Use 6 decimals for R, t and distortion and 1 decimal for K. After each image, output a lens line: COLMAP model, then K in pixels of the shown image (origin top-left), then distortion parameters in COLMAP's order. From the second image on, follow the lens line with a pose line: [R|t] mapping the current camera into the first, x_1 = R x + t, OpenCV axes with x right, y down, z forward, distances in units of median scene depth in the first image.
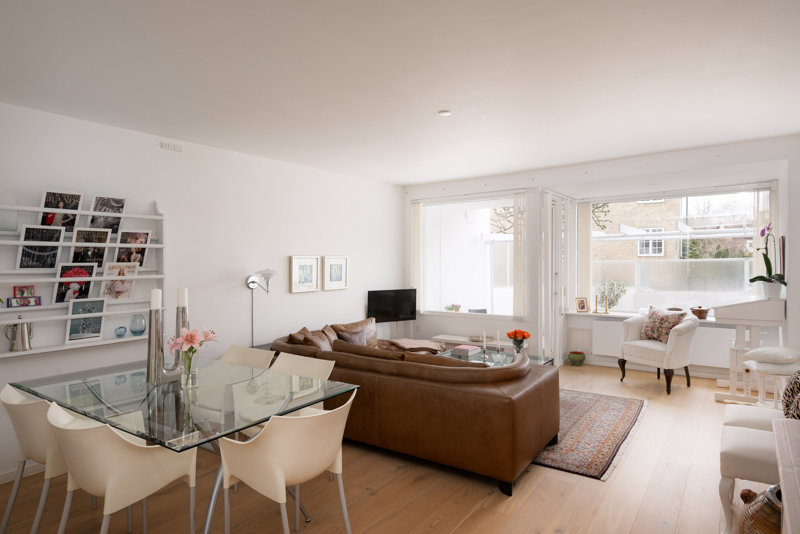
lens RADIAL K [[474.0, 0, 399.4], [0, 474.0, 264.1], [0, 0, 1]] dist [-0.003024, -0.000199]
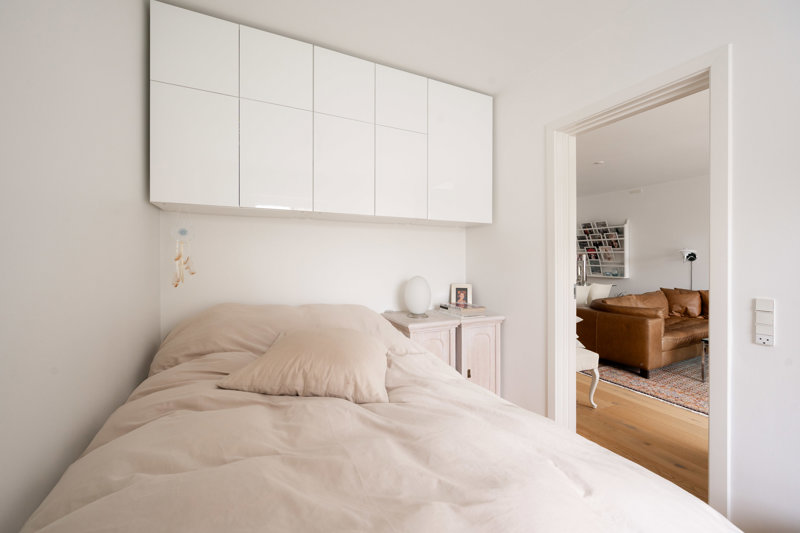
lens RADIAL K [[324.2, 0, 398.5], [0, 324.2, 256.7], [0, 0, 1]] dist [-0.000097, -0.000004]
pose [[-0.466002, 0.013181, -0.884686, 1.028263], [0.001160, 0.999897, 0.014287, 0.018397], [0.884783, 0.005632, -0.465969, 0.574607]]
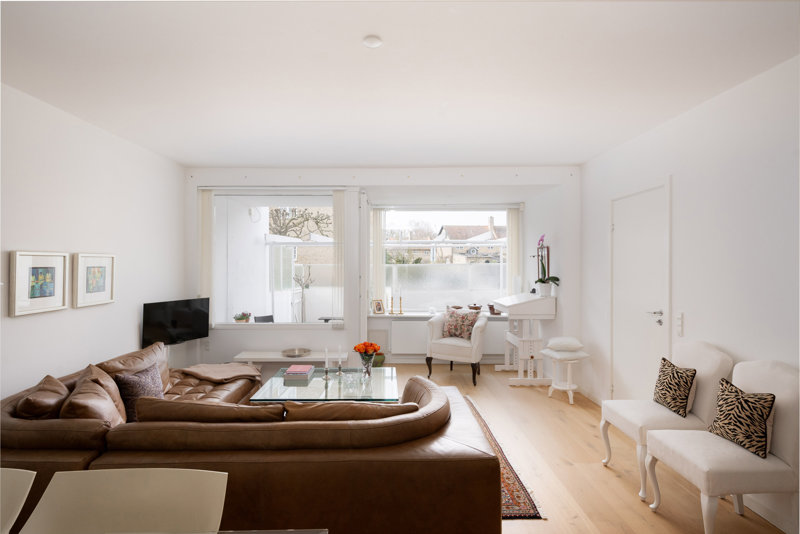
lens RADIAL K [[404.6, 0, 391.8], [0, 404.6, 266.2], [0, 0, 1]] dist [-0.000845, 0.000323]
pose [[0.812734, 0.006391, 0.582600, -0.138587], [-0.005472, 0.999979, -0.003336, 0.000118], [-0.582609, -0.000477, 0.812752, 0.338636]]
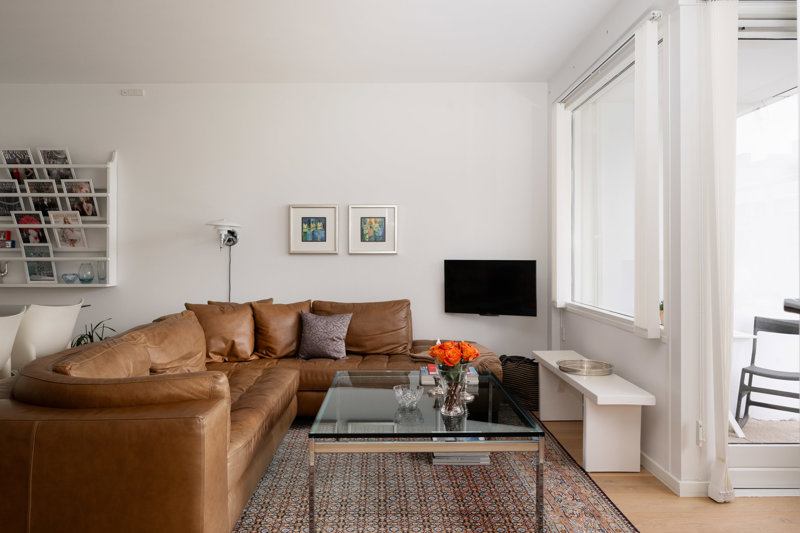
lens RADIAL K [[550.8, 0, 395.5], [0, 550.8, 241.3], [0, 0, 1]] dist [-0.002332, 0.000855]
pose [[0.586519, -0.003764, -0.809927, 0.573615], [-0.010434, 0.999871, -0.012203, 0.048908], [0.809868, 0.015608, 0.586404, 0.611119]]
